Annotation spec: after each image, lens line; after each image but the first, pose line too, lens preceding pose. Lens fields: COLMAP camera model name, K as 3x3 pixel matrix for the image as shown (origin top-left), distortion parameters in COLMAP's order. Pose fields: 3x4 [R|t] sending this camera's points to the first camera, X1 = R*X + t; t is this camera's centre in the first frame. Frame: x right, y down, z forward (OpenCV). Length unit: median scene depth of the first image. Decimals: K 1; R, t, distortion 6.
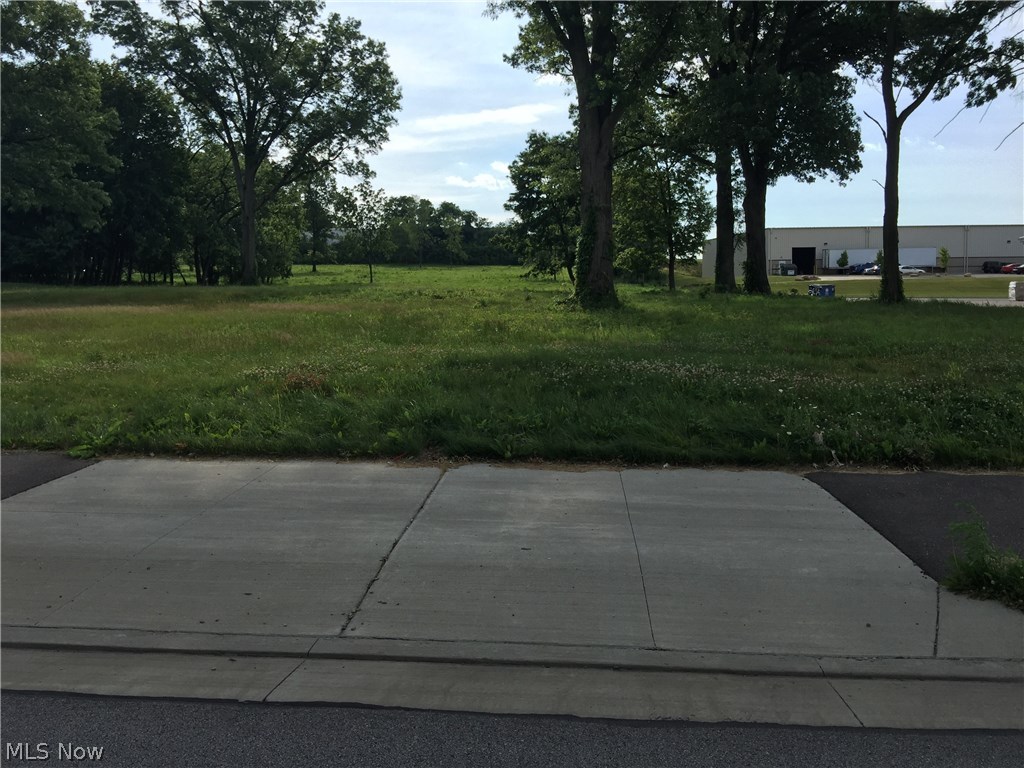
lens RADIAL K [[847.5, 0, 511.1], [0, 847.5, 363.8], [0, 0, 1]] dist [0.010930, -0.064634]
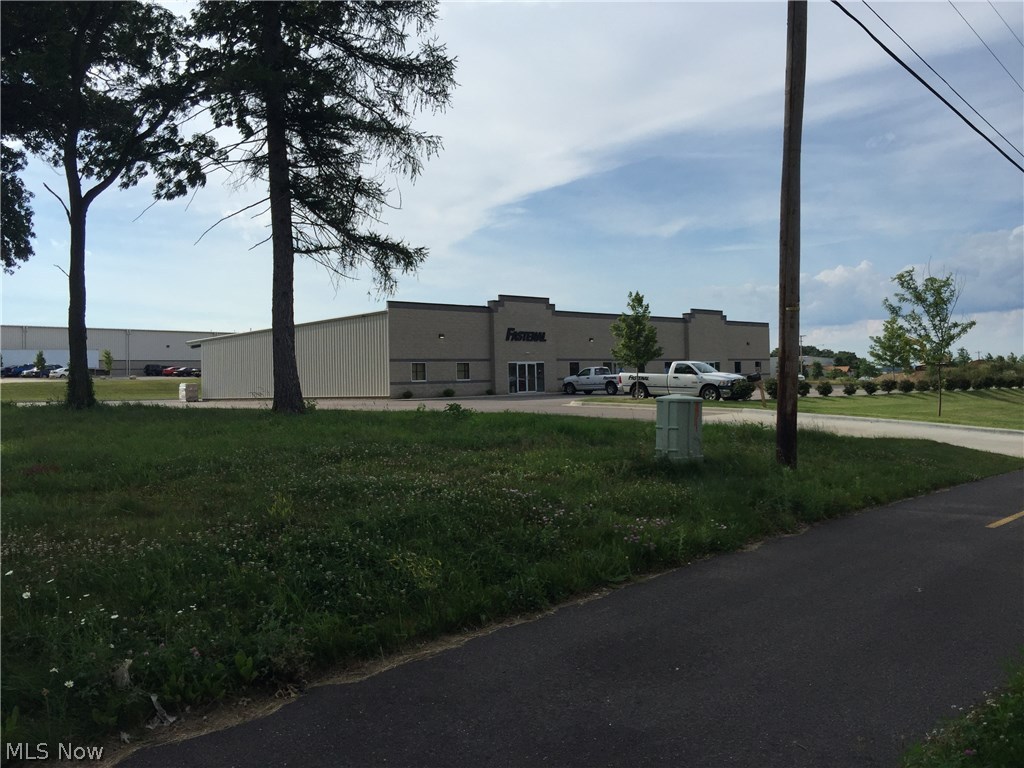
lens RADIAL K [[847.5, 0, 511.1], [0, 847.5, 363.8], [0, 0, 1]] dist [0.010930, -0.064634]
pose [[0.603706, 0.015627, 0.797054, 0.025268], [0.081065, 0.993422, -0.080877, -0.011273], [-0.793075, 0.113439, 0.598468, 0.132585]]
